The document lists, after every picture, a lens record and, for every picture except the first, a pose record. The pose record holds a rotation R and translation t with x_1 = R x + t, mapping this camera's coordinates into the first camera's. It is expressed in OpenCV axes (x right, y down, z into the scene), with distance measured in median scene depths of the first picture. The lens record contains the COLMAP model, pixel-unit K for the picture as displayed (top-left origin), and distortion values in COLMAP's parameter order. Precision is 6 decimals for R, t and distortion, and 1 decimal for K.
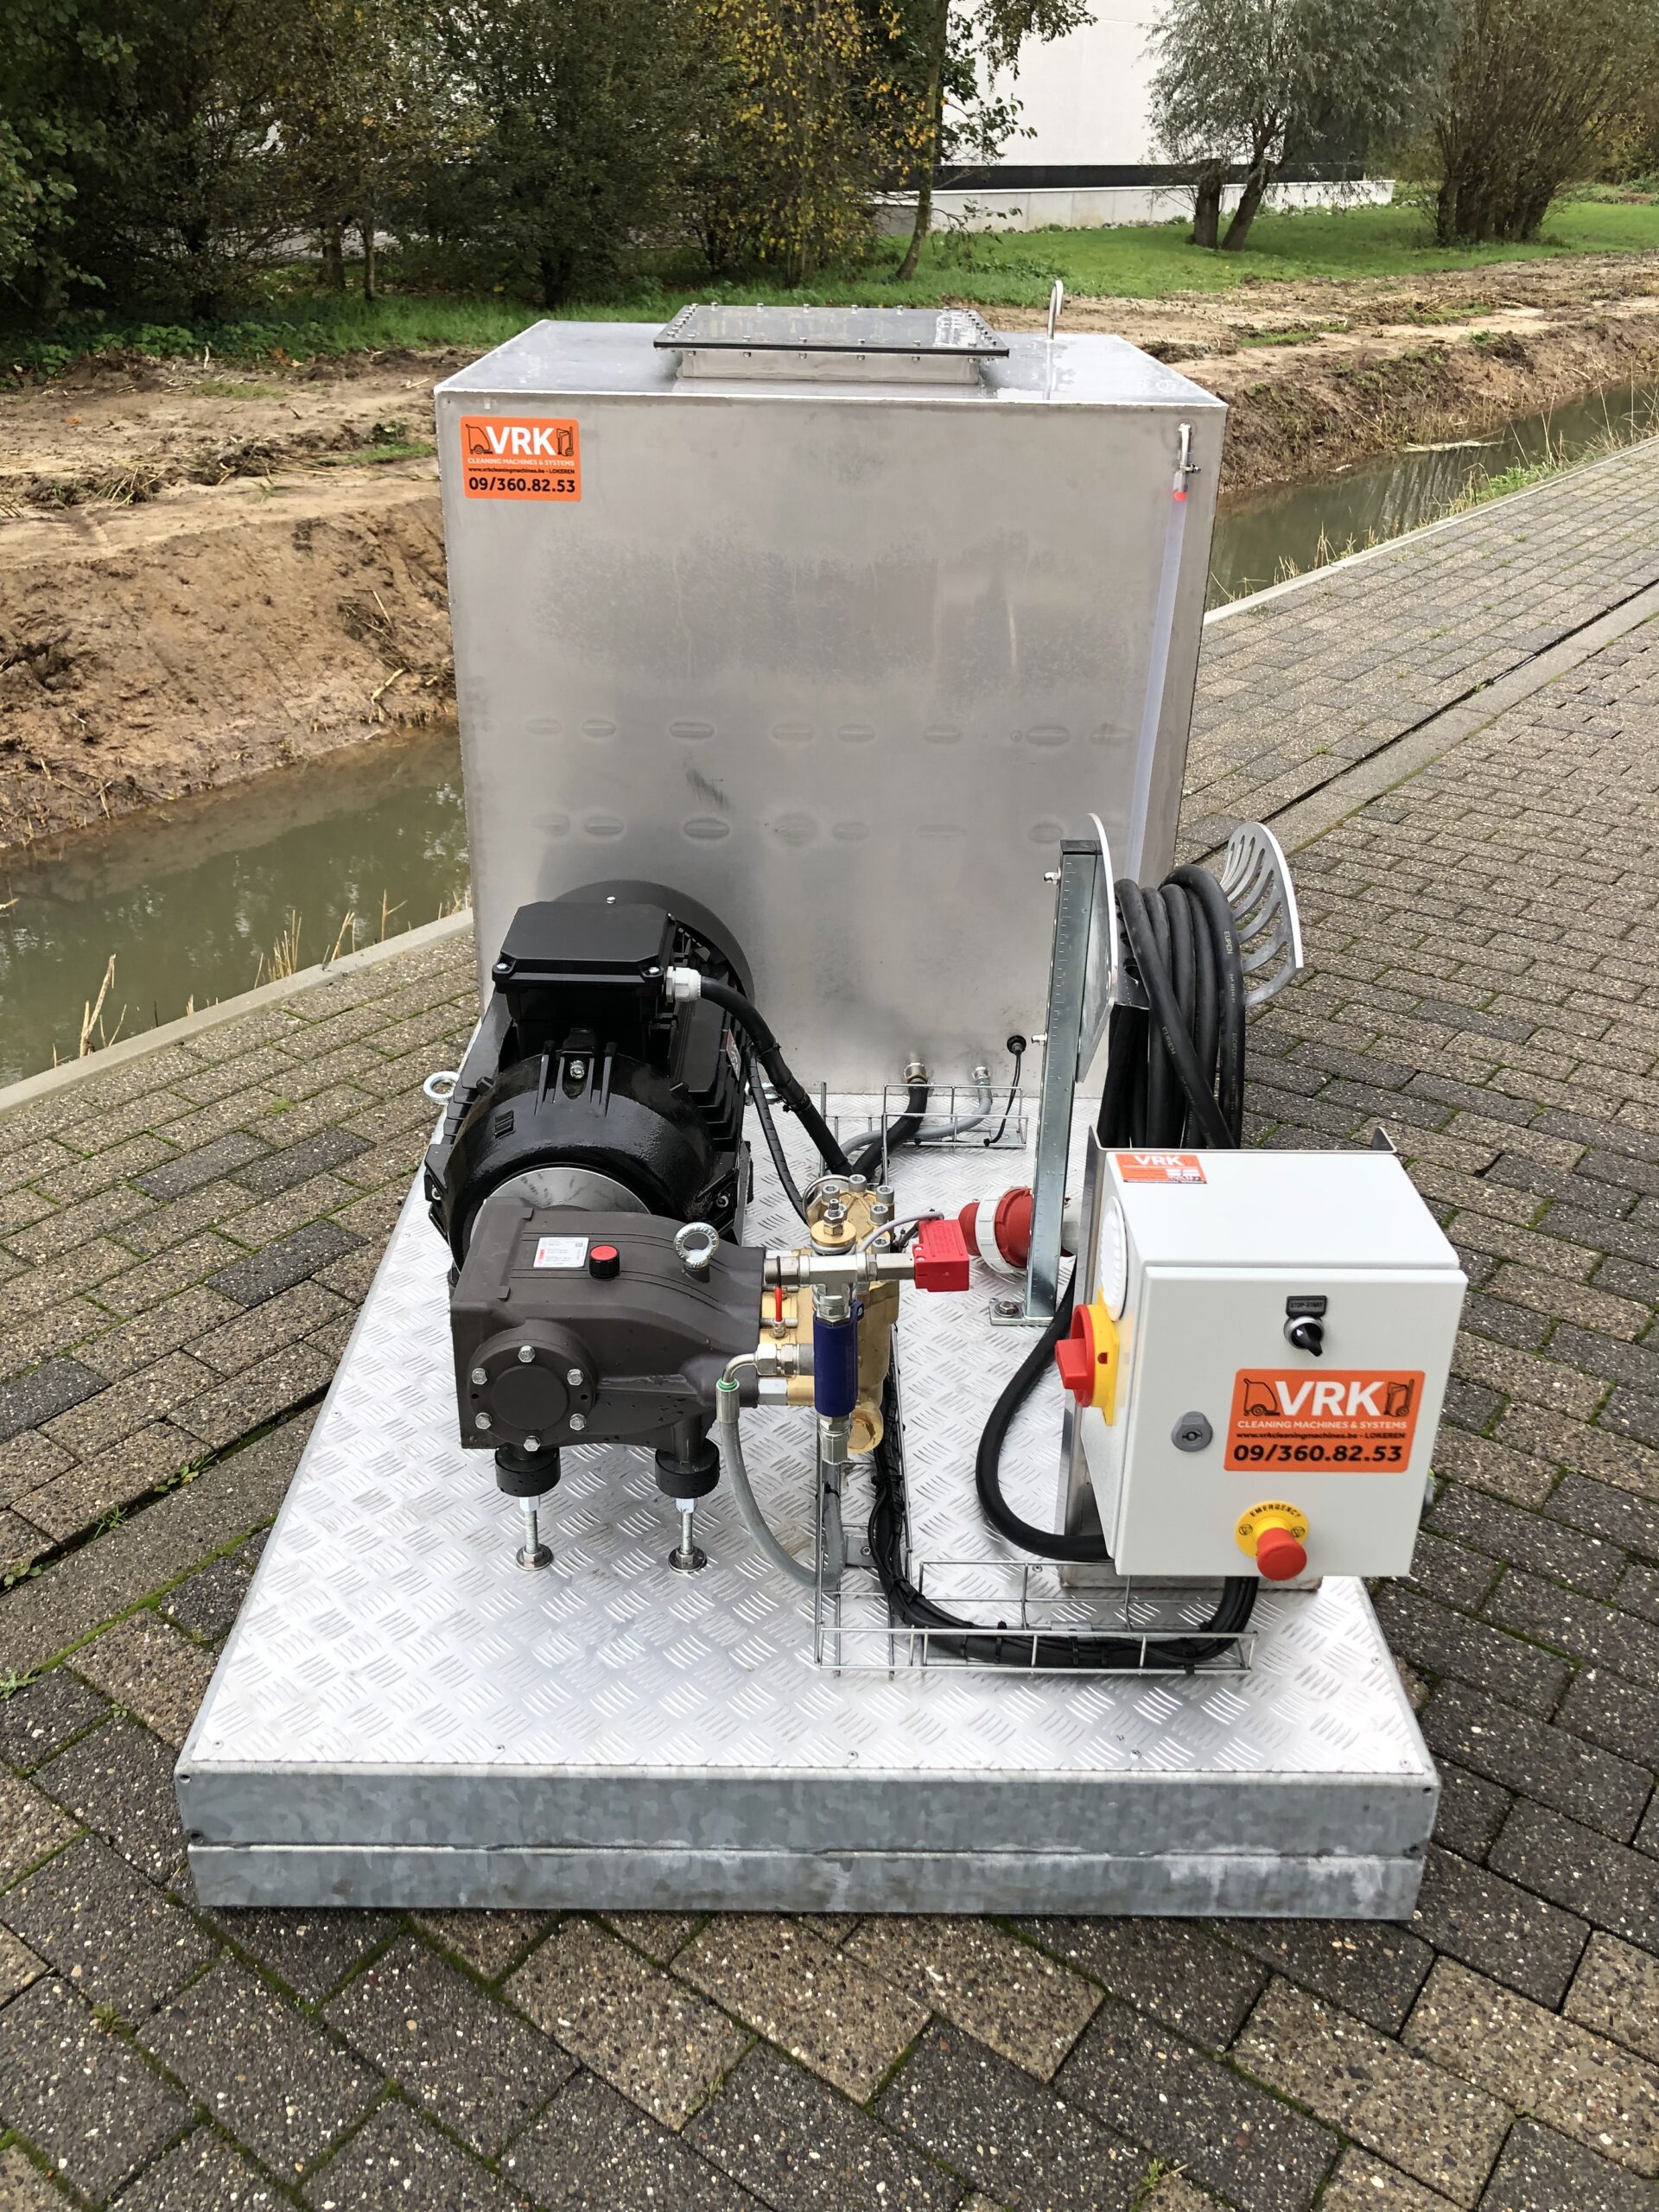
lens RADIAL K [[1795.5, 0, 829.5], [0, 1795.5, 1106.0], [0, 0, 1]] dist [0.044814, -0.040892]
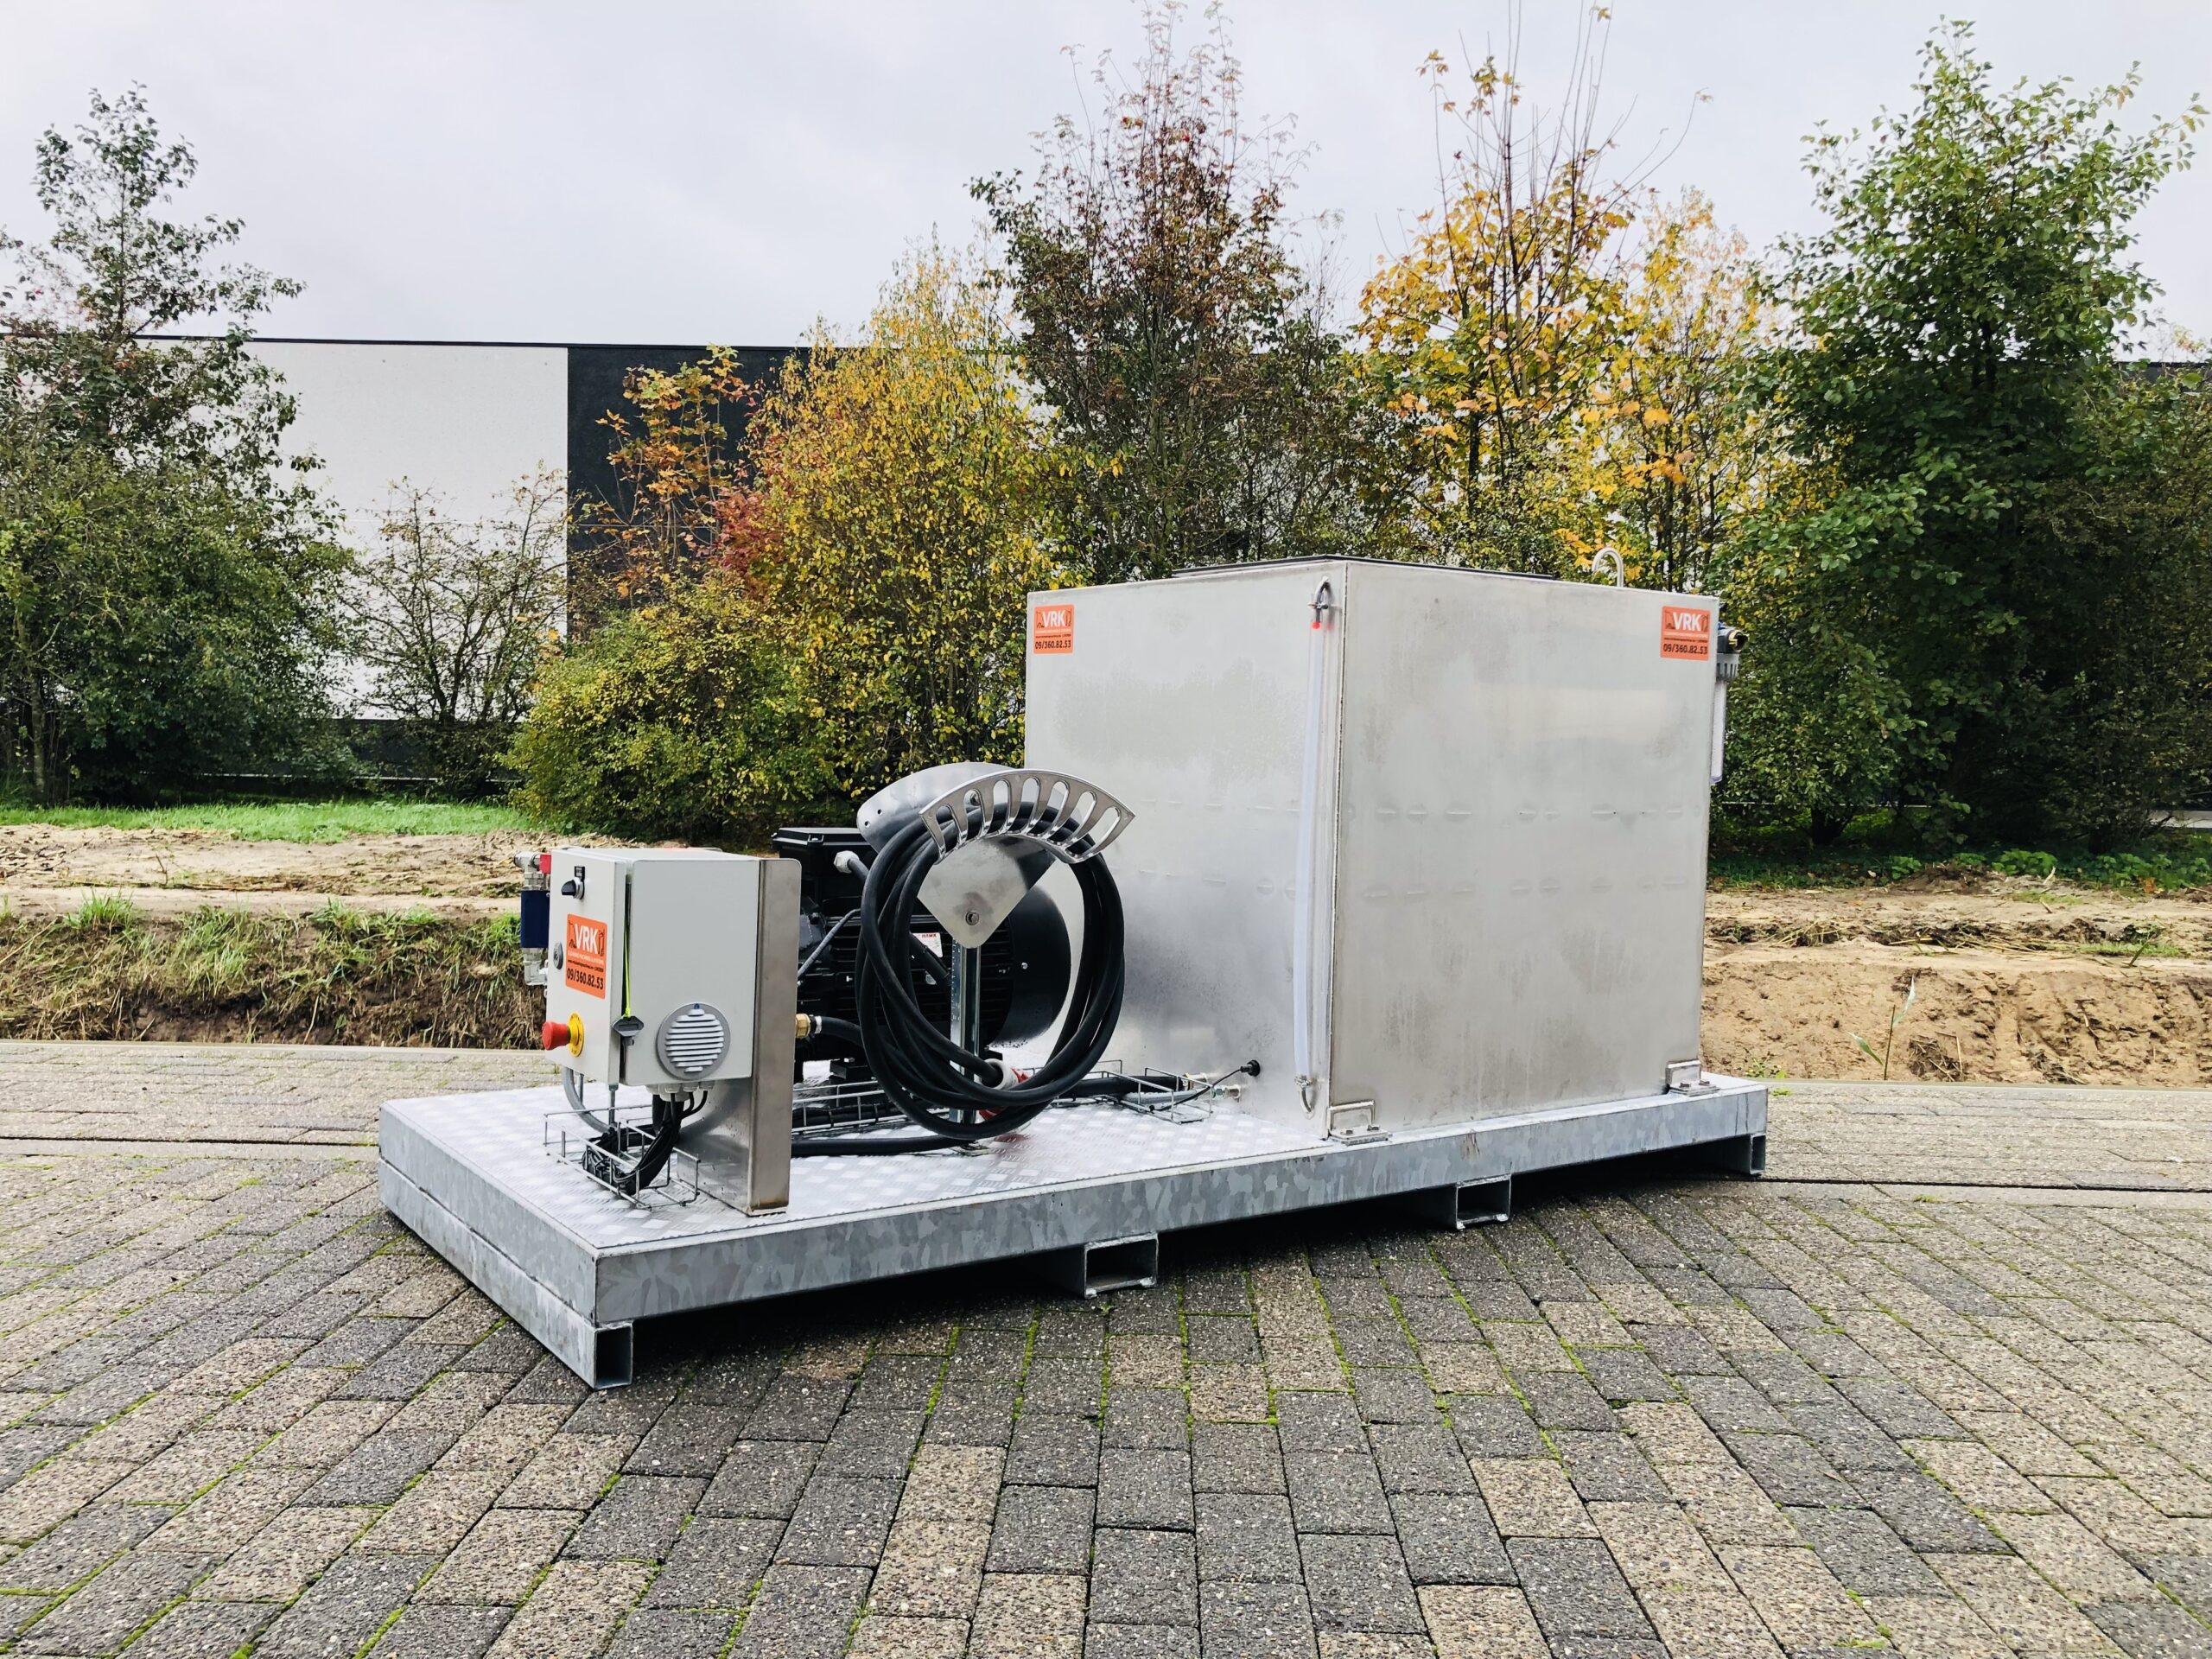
lens RADIAL K [[1795.5, 0, 1106.0], [0, 1795.5, 829.5], [0, 0, 1]] dist [0.044814, -0.040892]
pose [[0.581798, 0.040160, -0.812341, 0.278457], [-0.393079, 0.888274, -0.237609, 0.040458], [0.712039, 0.457554, 0.532583, 0.056939]]
